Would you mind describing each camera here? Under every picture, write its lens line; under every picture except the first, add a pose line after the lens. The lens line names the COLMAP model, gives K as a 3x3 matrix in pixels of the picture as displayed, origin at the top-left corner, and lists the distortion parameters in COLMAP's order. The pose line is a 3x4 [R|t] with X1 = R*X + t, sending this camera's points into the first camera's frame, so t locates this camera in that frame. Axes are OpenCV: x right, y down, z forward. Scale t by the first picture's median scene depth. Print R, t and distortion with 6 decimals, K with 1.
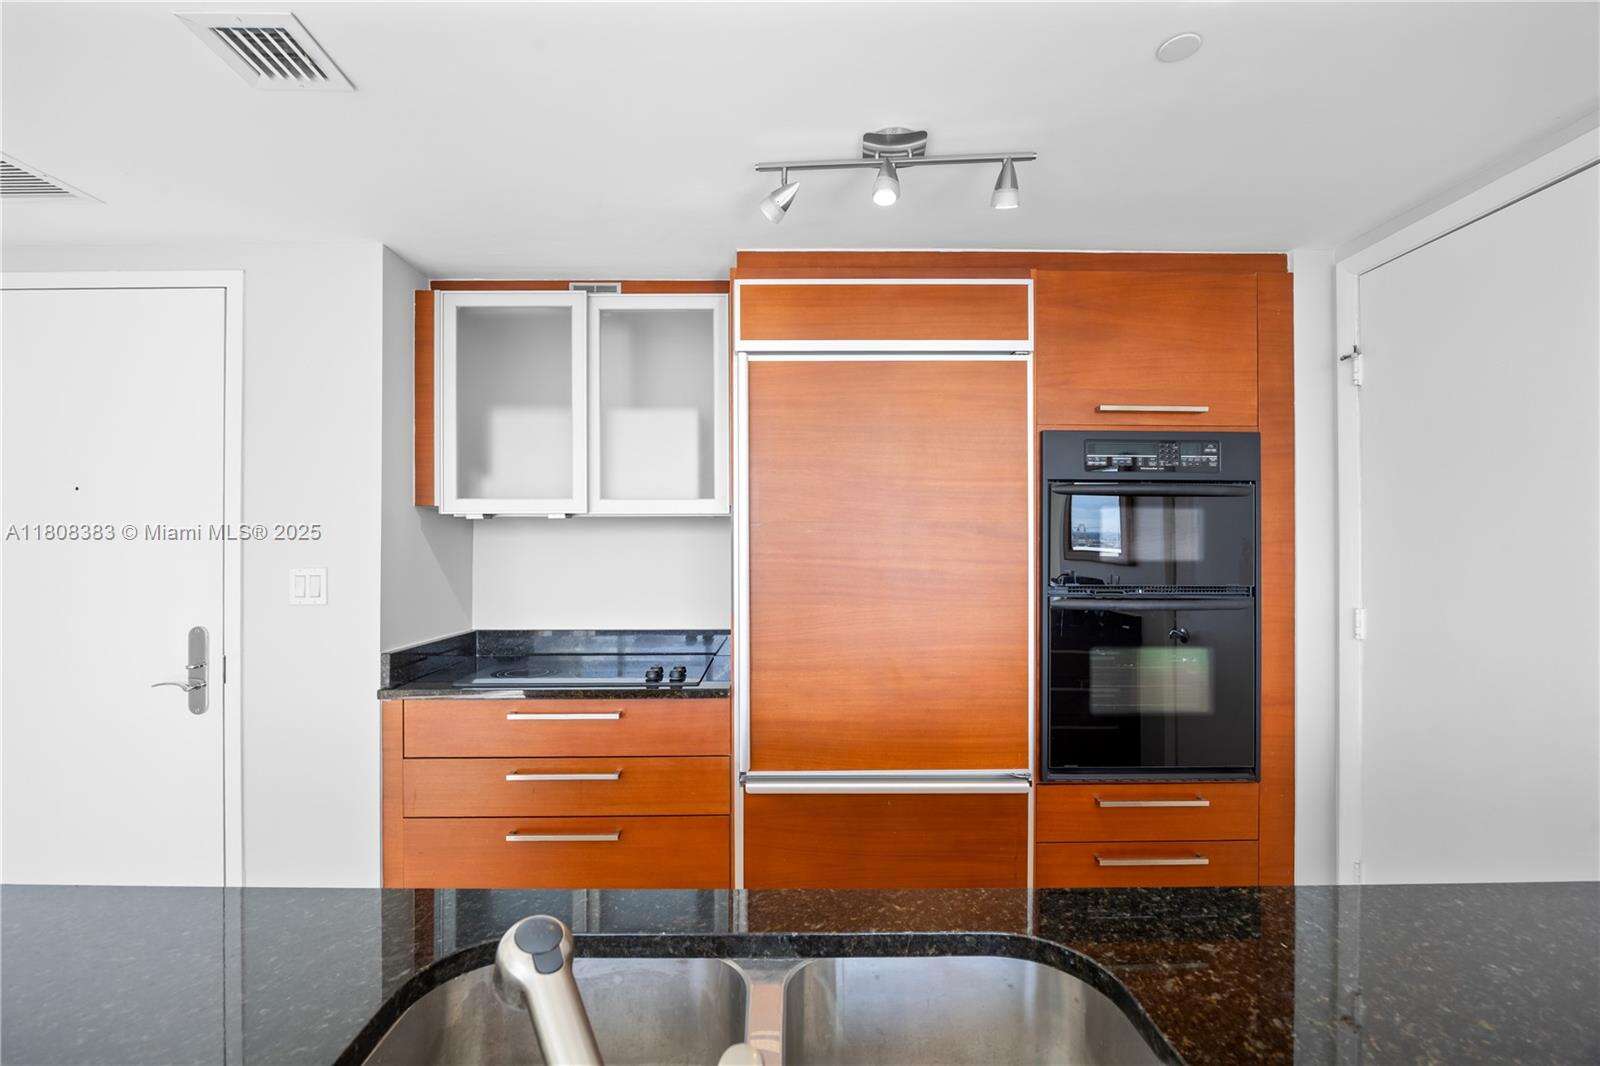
lens RADIAL K [[728.5, 0, 794.9], [0, 728.5, 547.5], [0, 0, 1]] dist [-0.001564, -0.000150]
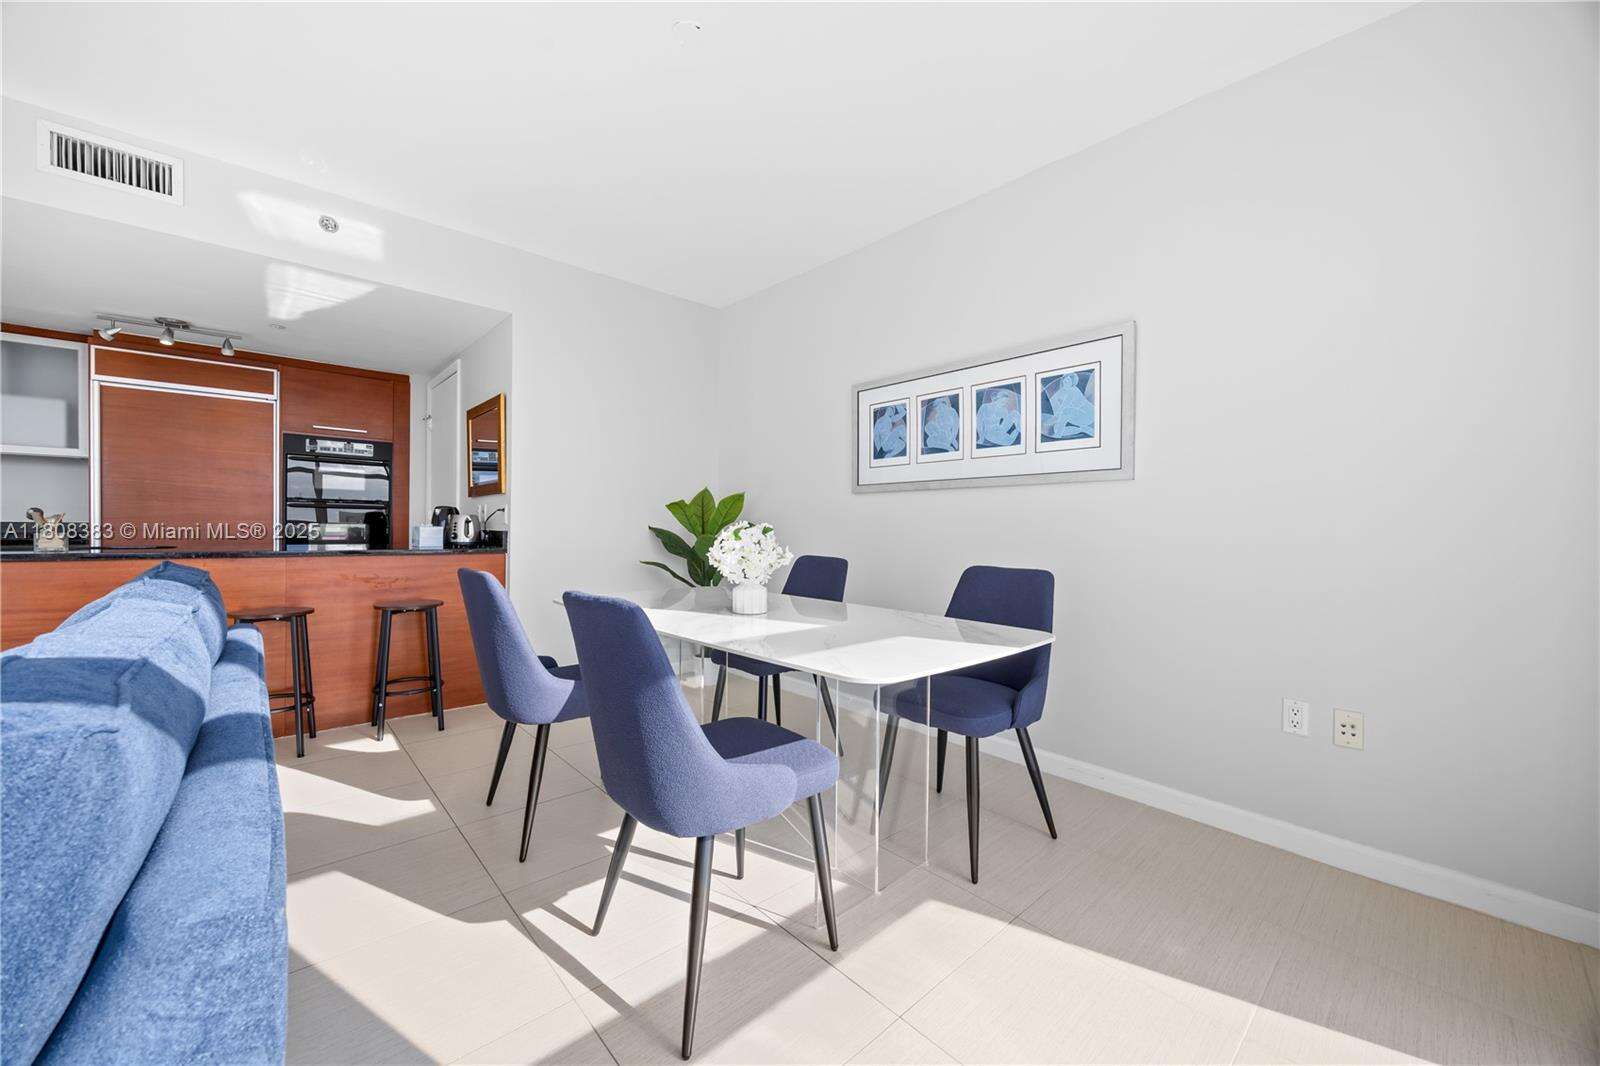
lens RADIAL K [[617.1, 0, 796.8], [0, 617.1, 529.5], [0, 0, 1]] dist [0.002286, 0.000204]
pose [[0.758856, 0.008397, 0.651205, 0.299369], [-0.019879, 0.999750, 0.010275, 0.103794], [-0.650955, -0.020743, 0.758833, -1.664392]]
